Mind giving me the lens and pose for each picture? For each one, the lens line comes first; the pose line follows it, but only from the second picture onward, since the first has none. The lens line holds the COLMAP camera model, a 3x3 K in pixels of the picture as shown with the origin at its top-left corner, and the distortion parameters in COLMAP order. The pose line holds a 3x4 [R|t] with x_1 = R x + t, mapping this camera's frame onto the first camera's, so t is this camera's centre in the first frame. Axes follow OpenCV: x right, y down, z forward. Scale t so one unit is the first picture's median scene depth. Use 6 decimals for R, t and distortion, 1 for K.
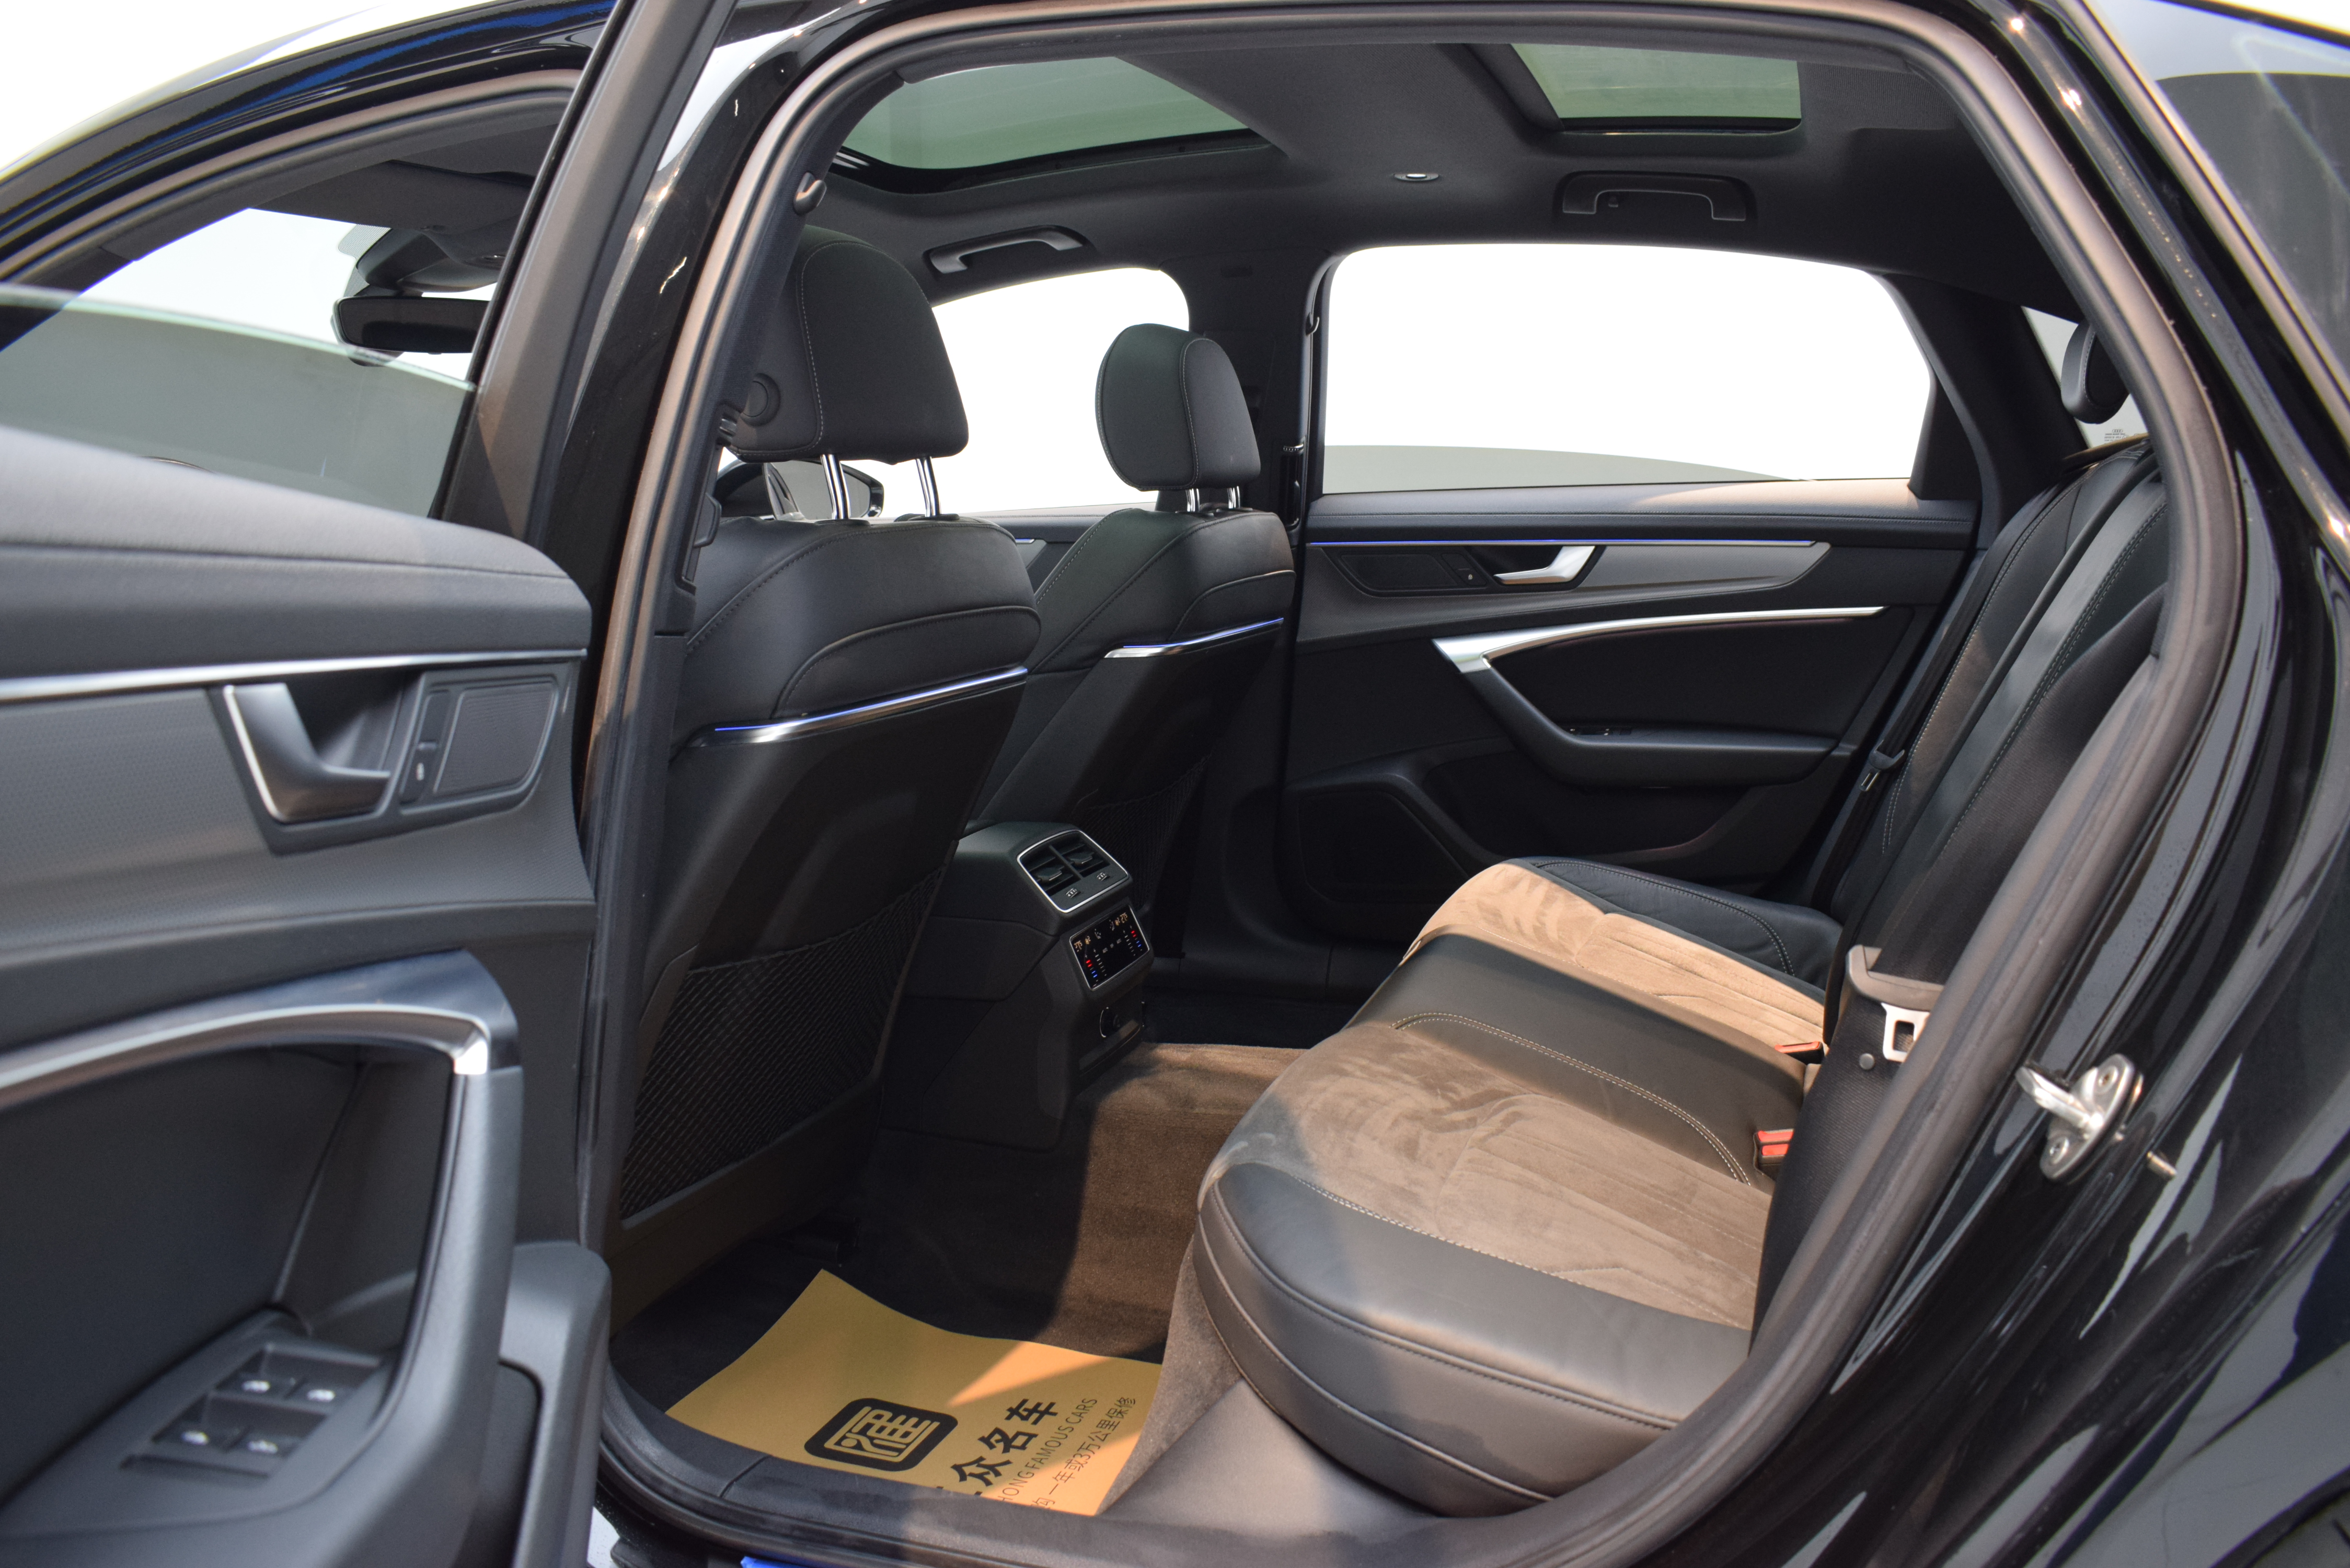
lens RADIAL K [[1811.6, 0, 1175.0], [0, 1811.6, 784.0], [0, 0, 1]] dist [-0.101401, 0.014717]
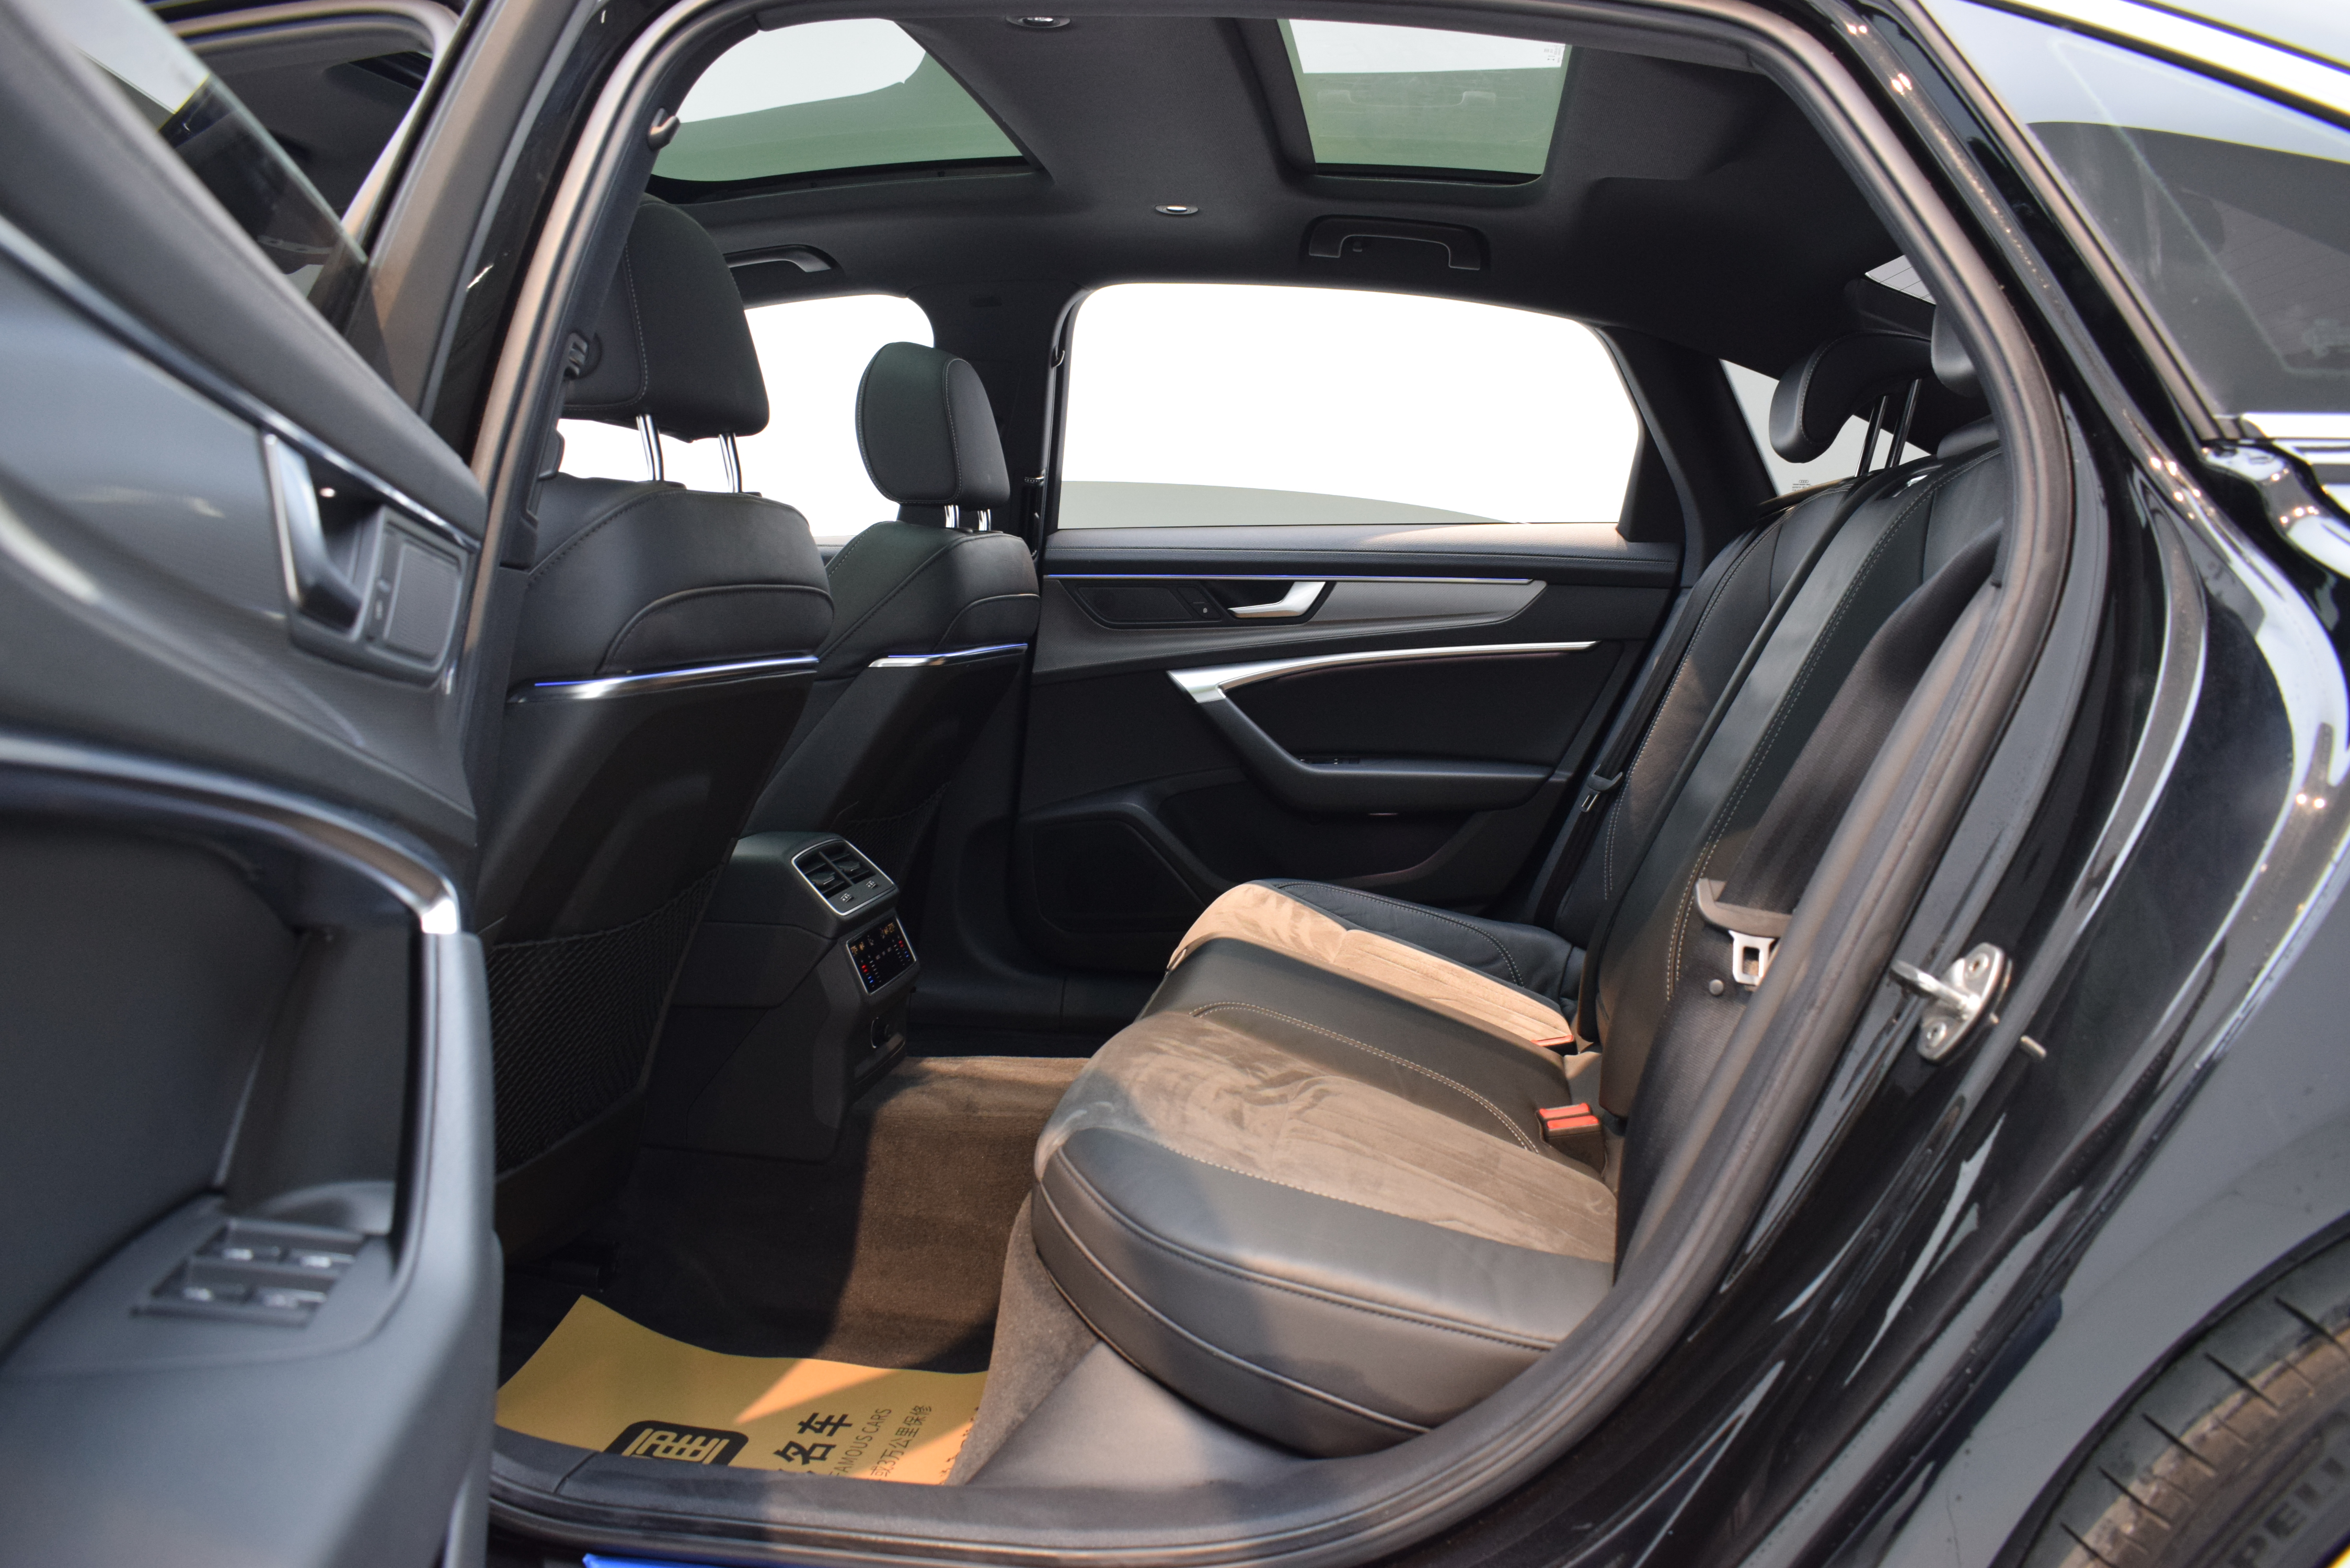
lens RADIAL K [[1790.8, 0, 1175.0], [0, 1790.8, 784.0], [0, 0, 1]] dist [-0.101989, 0.008540]
pose [[0.980545, 0.006113, 0.196201, -0.082832], [0.003599, 0.998787, -0.049104, 0.053697], [-0.196263, 0.048855, 0.979333, 0.018118]]
